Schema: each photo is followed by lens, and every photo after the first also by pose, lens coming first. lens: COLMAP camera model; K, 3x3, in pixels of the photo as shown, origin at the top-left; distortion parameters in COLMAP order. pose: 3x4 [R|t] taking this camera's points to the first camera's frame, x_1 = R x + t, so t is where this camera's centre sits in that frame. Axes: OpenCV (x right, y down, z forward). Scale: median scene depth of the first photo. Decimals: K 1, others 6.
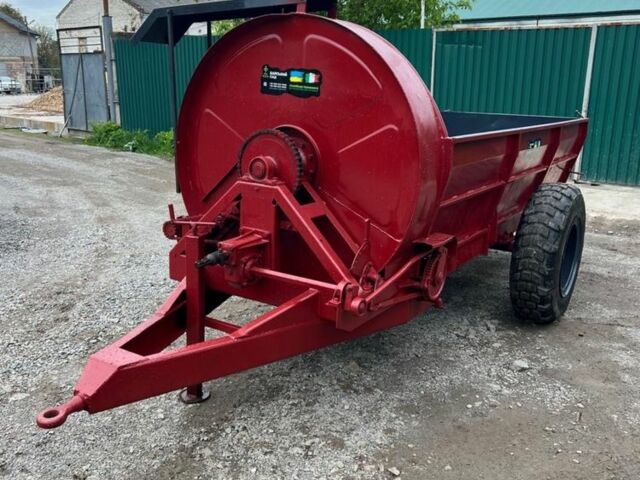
lens RADIAL K [[642.8, 0, 323.1], [0, 642.8, 237.1], [0, 0, 1]] dist [0.113662, -0.221735]
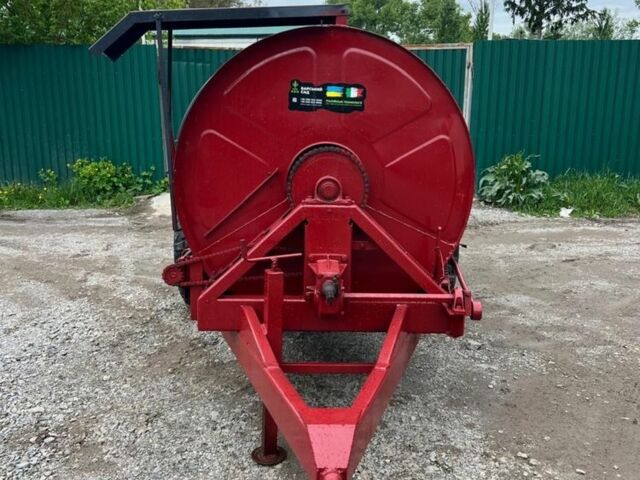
lens RADIAL K [[642.8, 0, 323.1], [0, 642.8, 237.1], [0, 0, 1]] dist [0.113662, -0.221735]
pose [[0.831521, -0.131320, 0.539747, -0.586261], [0.145964, 0.989164, 0.015794, -0.050612], [-0.535973, 0.065651, 0.841679, 0.210854]]
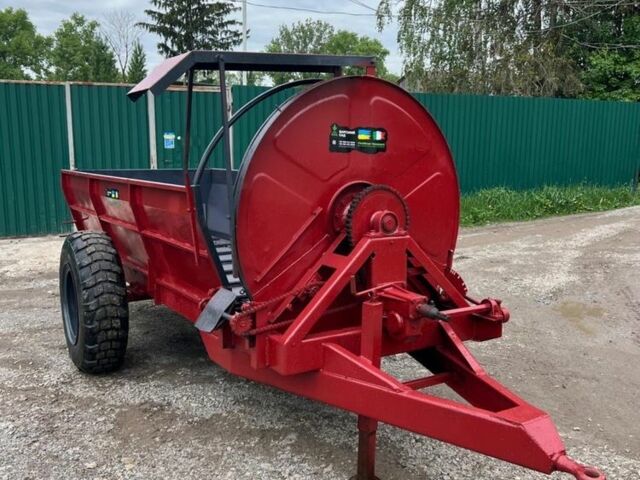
lens RADIAL K [[642.8, 0, 323.1], [0, 642.8, 237.1], [0, 0, 1]] dist [0.113662, -0.221735]
pose [[0.431482, -0.155122, 0.888685, -0.998982], [0.225740, 0.972331, 0.060119, -0.160229], [-0.873421, 0.174672, 0.454561, 0.597130]]
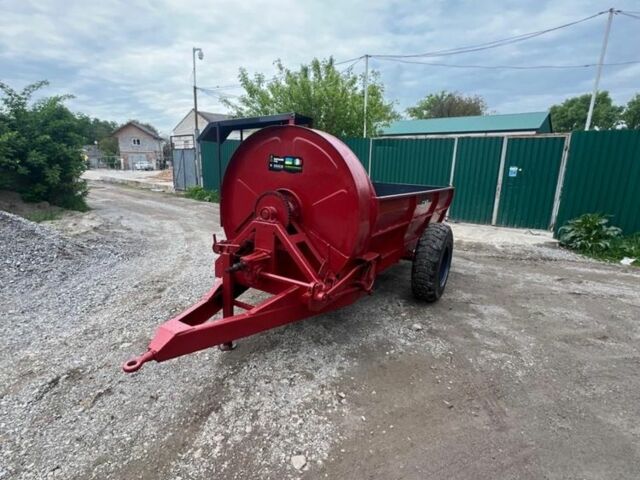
lens RADIAL K [[341.4, 0, 316.9], [0, 341.4, 238.2], [0, 0, 1]] dist [0.001245, 0.000893]
pose [[0.999890, 0.010721, 0.010252, 0.025912], [-0.010451, 0.999608, -0.025988, -0.018899], [-0.010526, 0.025878, 0.999610, 0.089825]]
